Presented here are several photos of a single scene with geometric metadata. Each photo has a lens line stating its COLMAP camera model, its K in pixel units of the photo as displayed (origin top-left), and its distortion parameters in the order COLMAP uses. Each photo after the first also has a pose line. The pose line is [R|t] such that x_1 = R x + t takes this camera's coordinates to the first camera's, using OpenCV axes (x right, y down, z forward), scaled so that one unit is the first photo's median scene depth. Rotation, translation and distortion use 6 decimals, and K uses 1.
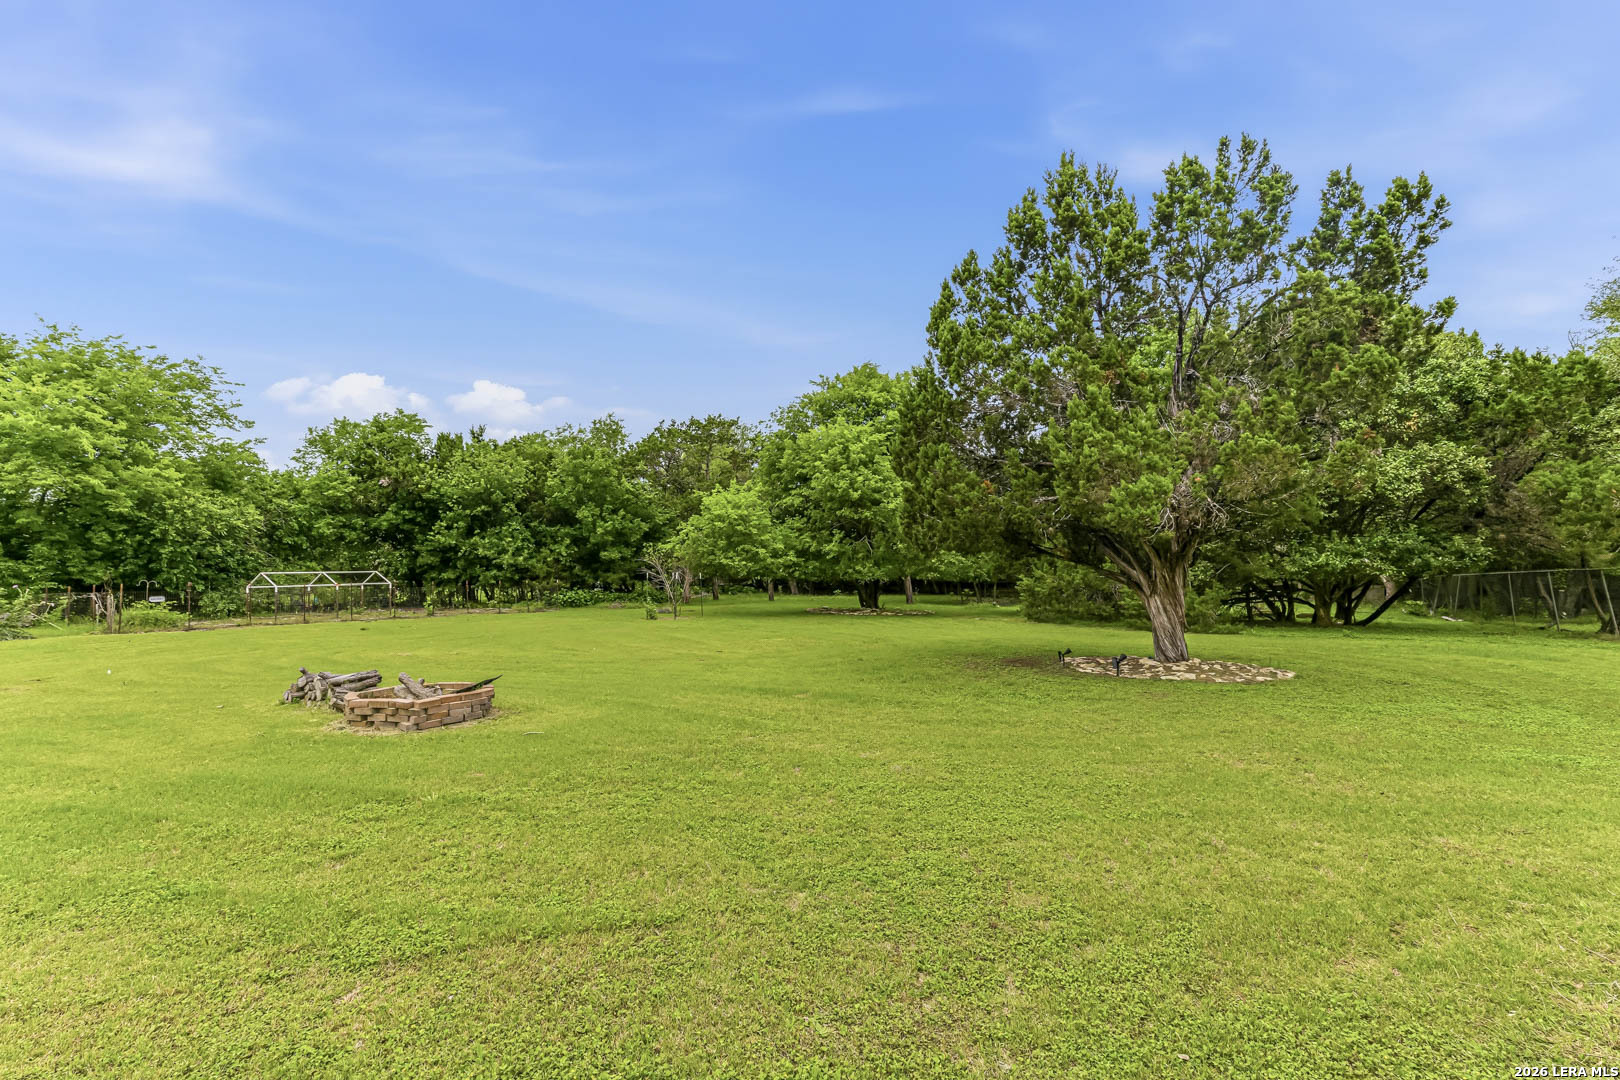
lens RADIAL K [[718.5, 0, 813.3], [0, 718.5, 544.0], [0, 0, 1]] dist [0.040260, 0.001253]
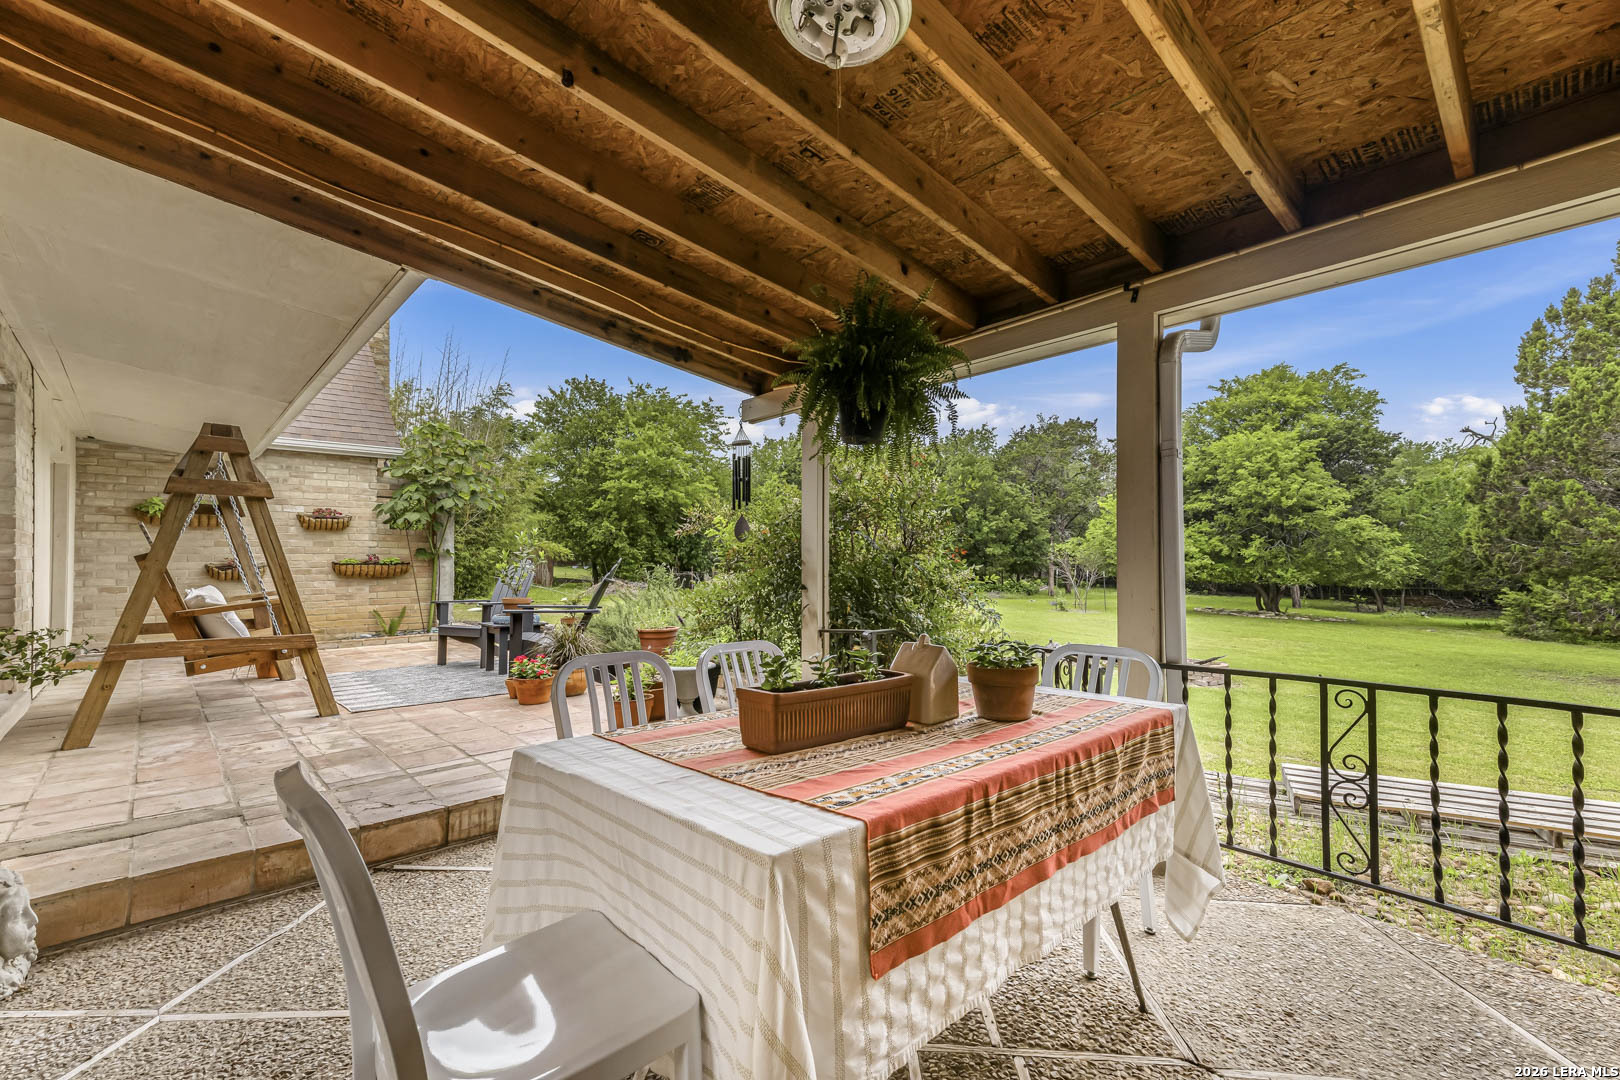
lens RADIAL K [[718.5, 0, 806.7], [0, 718.5, 545.8], [0, 0, 1]] dist [0.040260, 0.001253]
pose [[0.939724, 0.023031, -0.341157, -0.209132], [-0.015894, 0.999593, 0.023701, -0.018403], [0.341564, -0.016850, 0.939707, -0.195978]]
